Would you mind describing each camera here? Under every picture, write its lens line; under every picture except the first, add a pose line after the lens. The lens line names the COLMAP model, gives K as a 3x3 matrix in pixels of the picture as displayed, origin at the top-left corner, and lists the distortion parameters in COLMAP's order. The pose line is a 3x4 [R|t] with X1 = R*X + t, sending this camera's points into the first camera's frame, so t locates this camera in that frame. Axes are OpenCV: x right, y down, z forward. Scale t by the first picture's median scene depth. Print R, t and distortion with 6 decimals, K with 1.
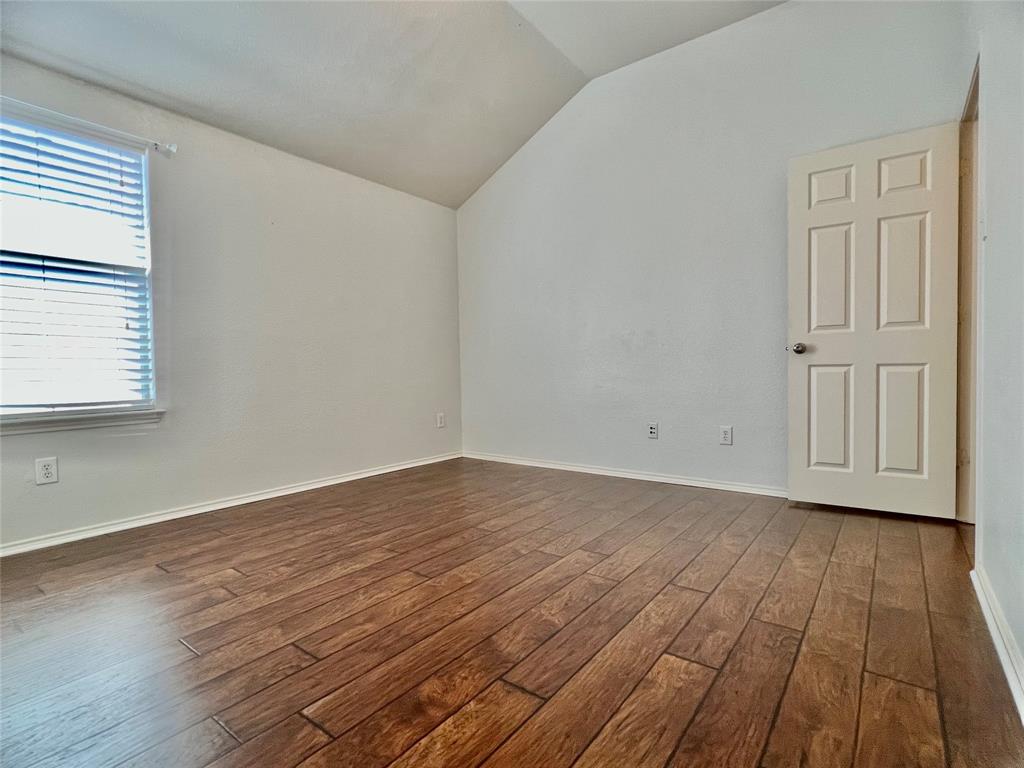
lens RADIAL K [[501.4, 0, 512.6], [0, 501.4, 383.2], [0, 0, 1]] dist [-0.006614, 0.000774]
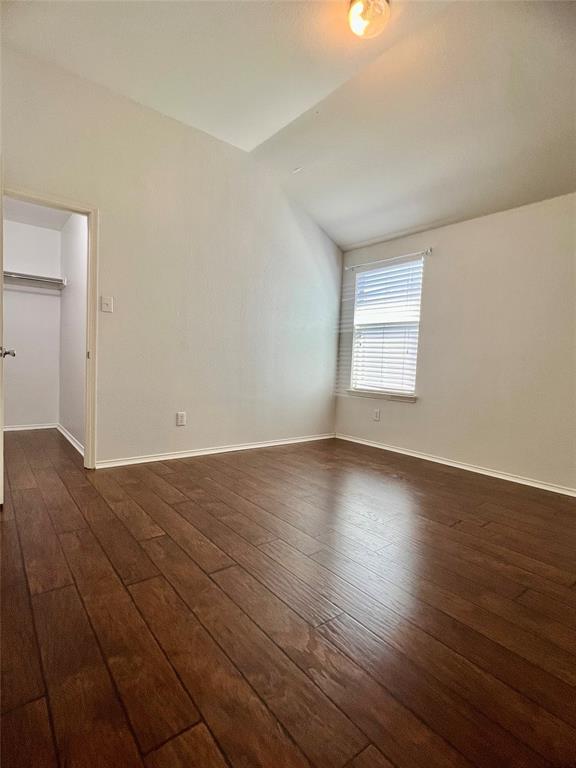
lens RADIAL K [[376.0, 0, 286.3], [0, 376.0, 384.9], [0, 0, 1]] dist [-0.006614, 0.000774]
pose [[-0.238115, 0.065509, -0.969025, 1.227314], [-0.071440, 0.993839, 0.084741, -0.120933], [0.968606, 0.089406, -0.231968, 1.393776]]
